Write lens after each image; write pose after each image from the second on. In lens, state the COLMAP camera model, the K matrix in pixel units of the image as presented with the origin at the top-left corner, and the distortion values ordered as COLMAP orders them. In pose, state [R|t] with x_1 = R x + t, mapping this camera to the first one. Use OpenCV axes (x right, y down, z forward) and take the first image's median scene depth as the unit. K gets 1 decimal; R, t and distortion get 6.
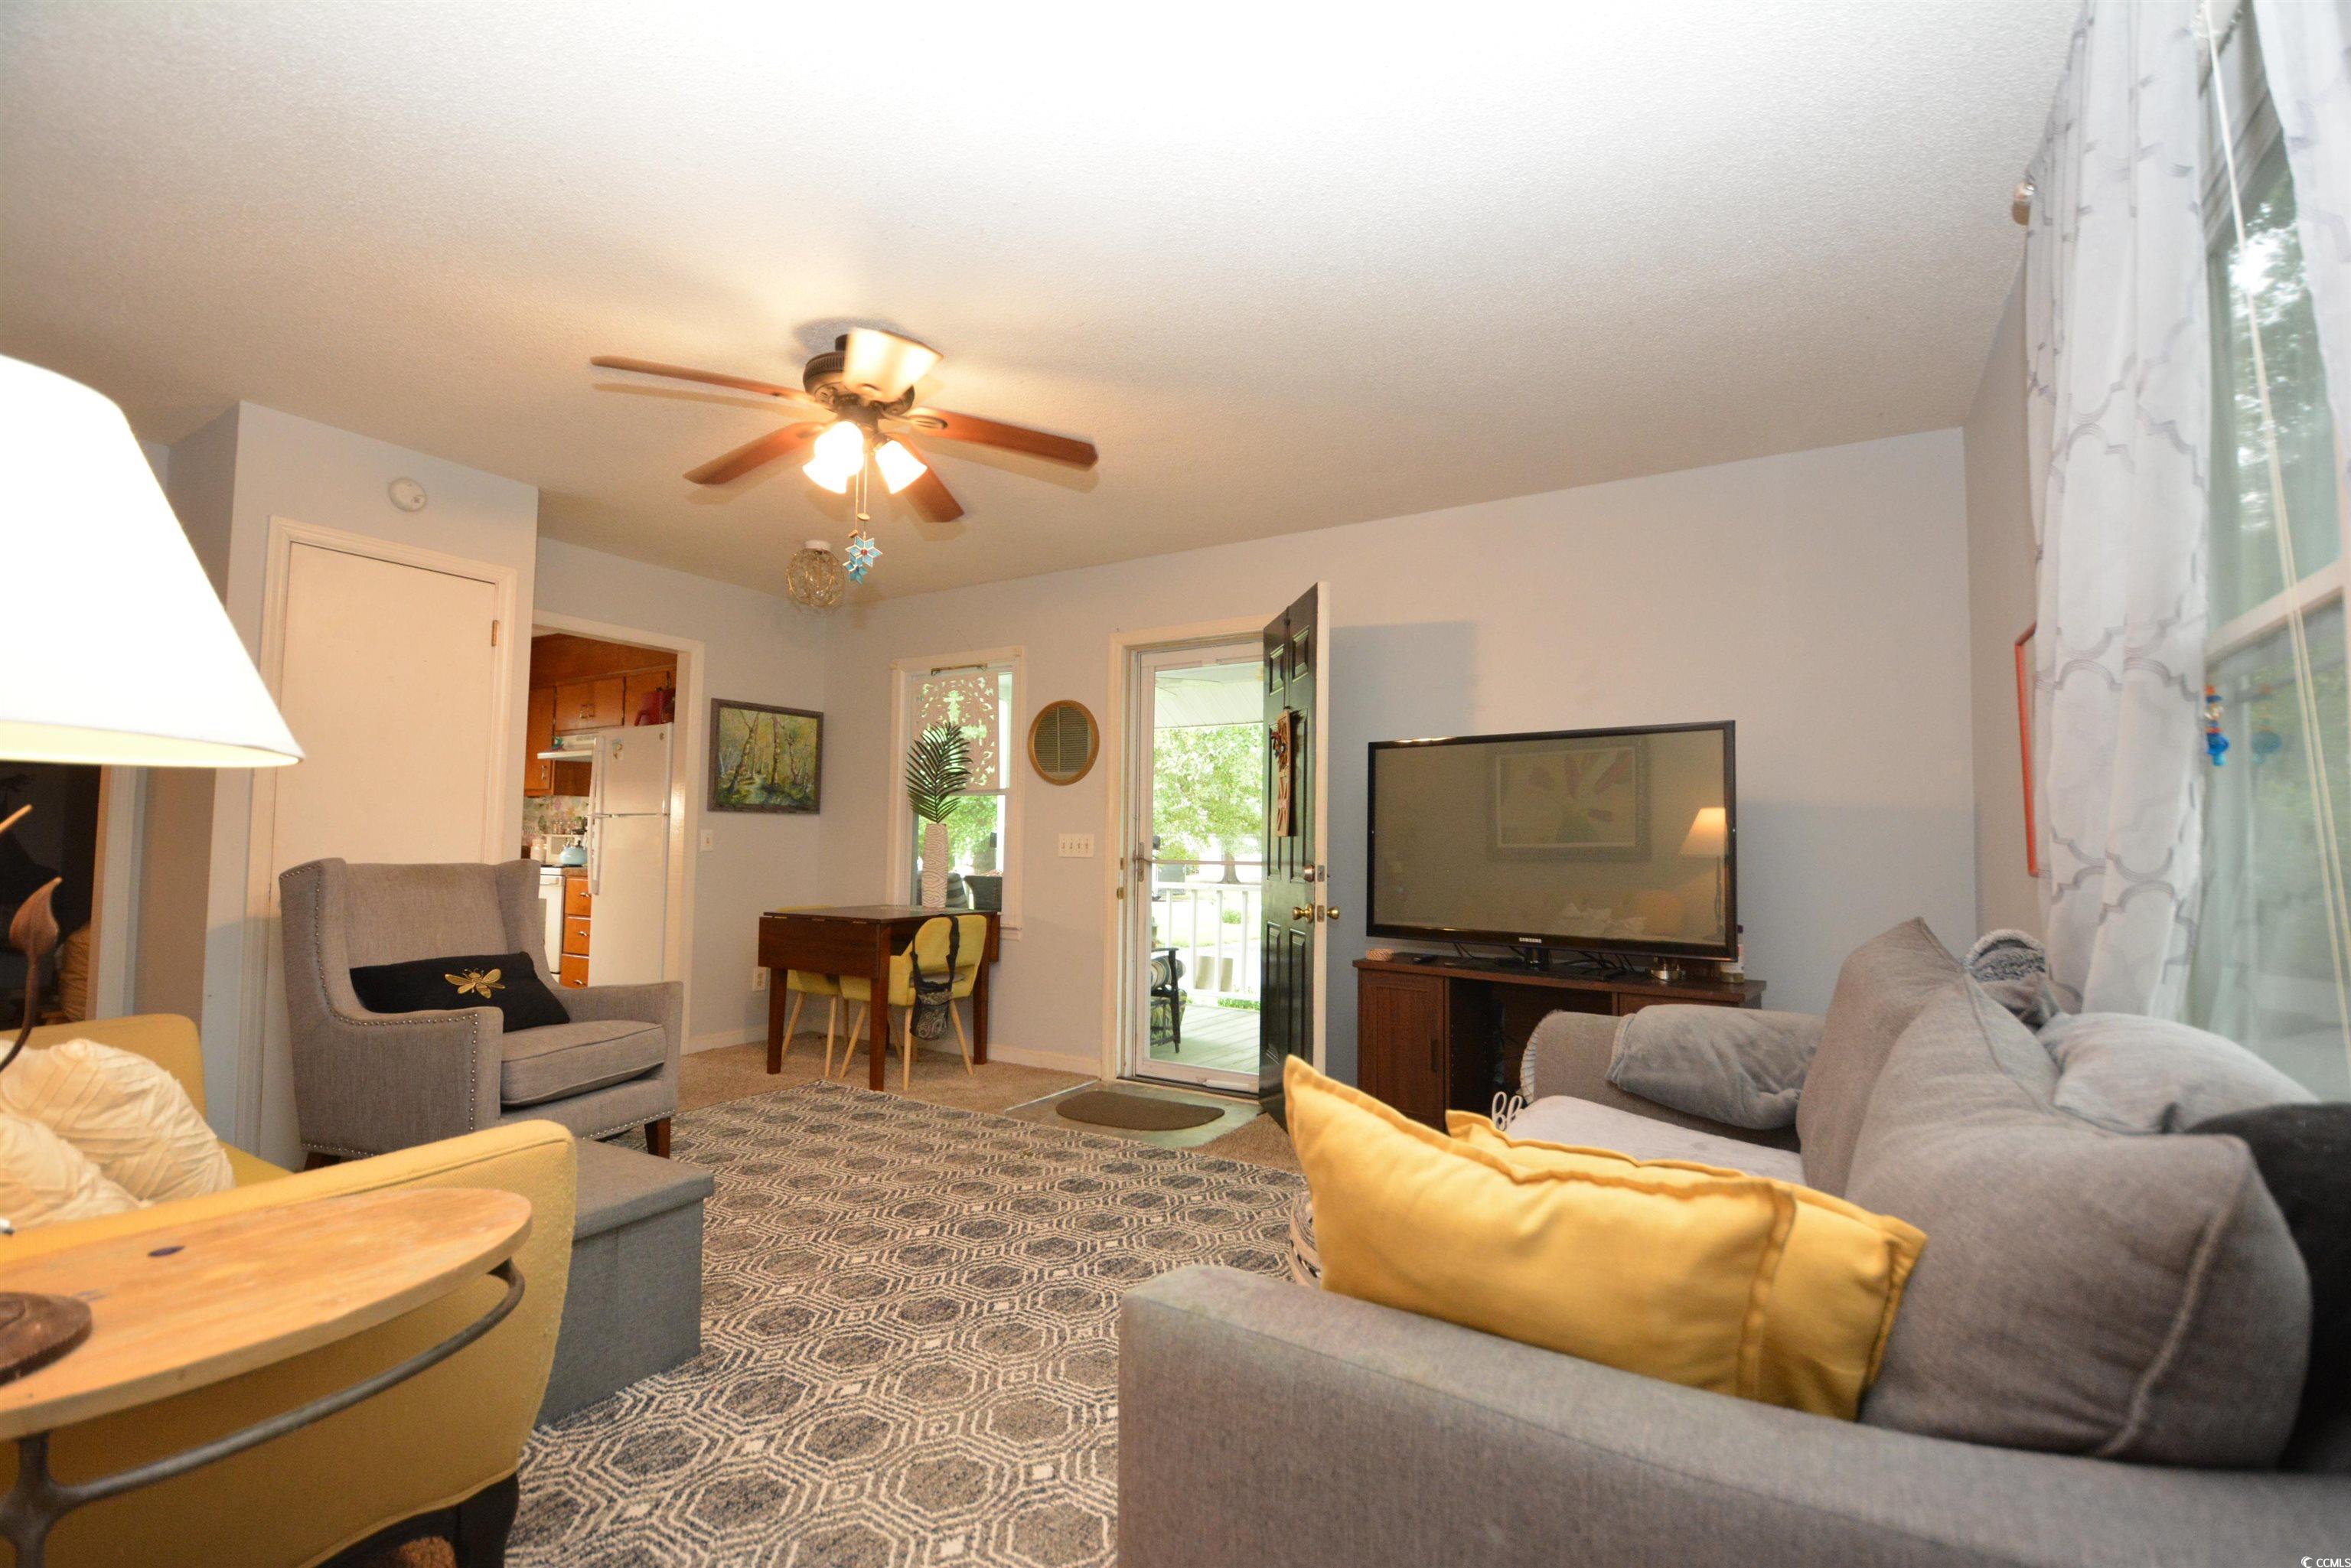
lens RADIAL K [[1022.6, 0, 1171.8], [0, 1022.6, 798.2], [0, 0, 1]] dist [0.017879, -0.020763]
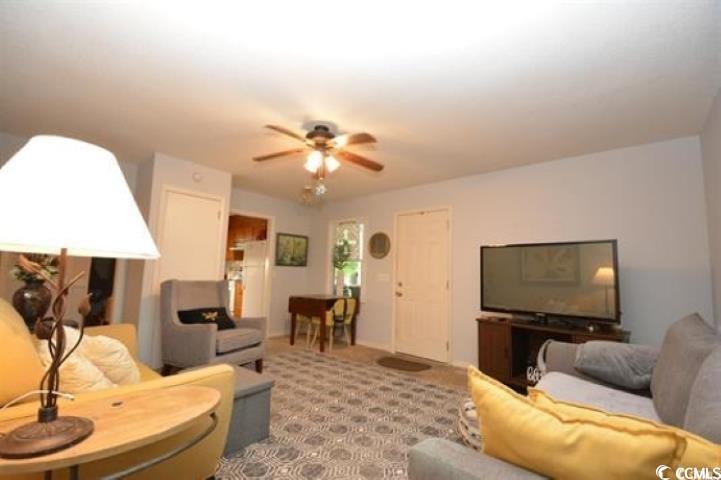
lens RADIAL K [[313.6, 0, 359.4], [0, 313.6, 244.4], [0, 0, 1]] dist [0.017879, -0.020763]
pose [[0.986686, -0.000202, -0.162636, -0.014459], [-0.008594, 0.998537, -0.053379, -0.009649], [0.162409, 0.054066, 0.985241, 0.030410]]
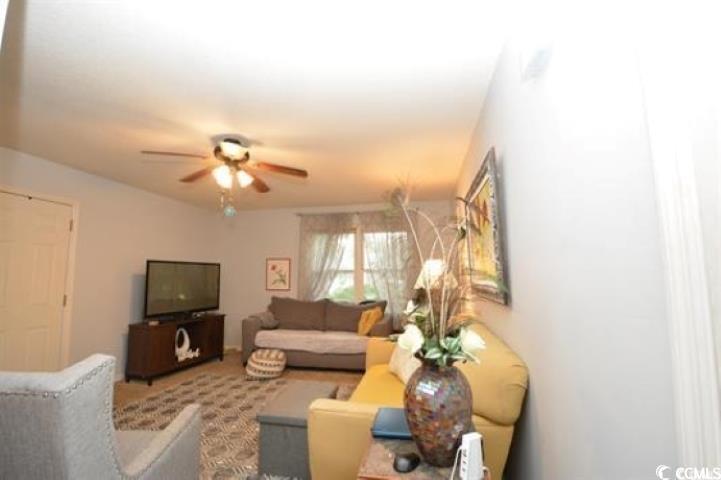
lens RADIAL K [[313.6, 0, 359.4], [0, 313.6, 244.4], [0, 0, 1]] dist [0.017879, -0.020763]
pose [[-0.344599, 0.089253, 0.934497, -1.374344], [-0.045747, 0.992691, -0.111680, -0.030383], [-0.937635, -0.081235, -0.337997, 0.974266]]
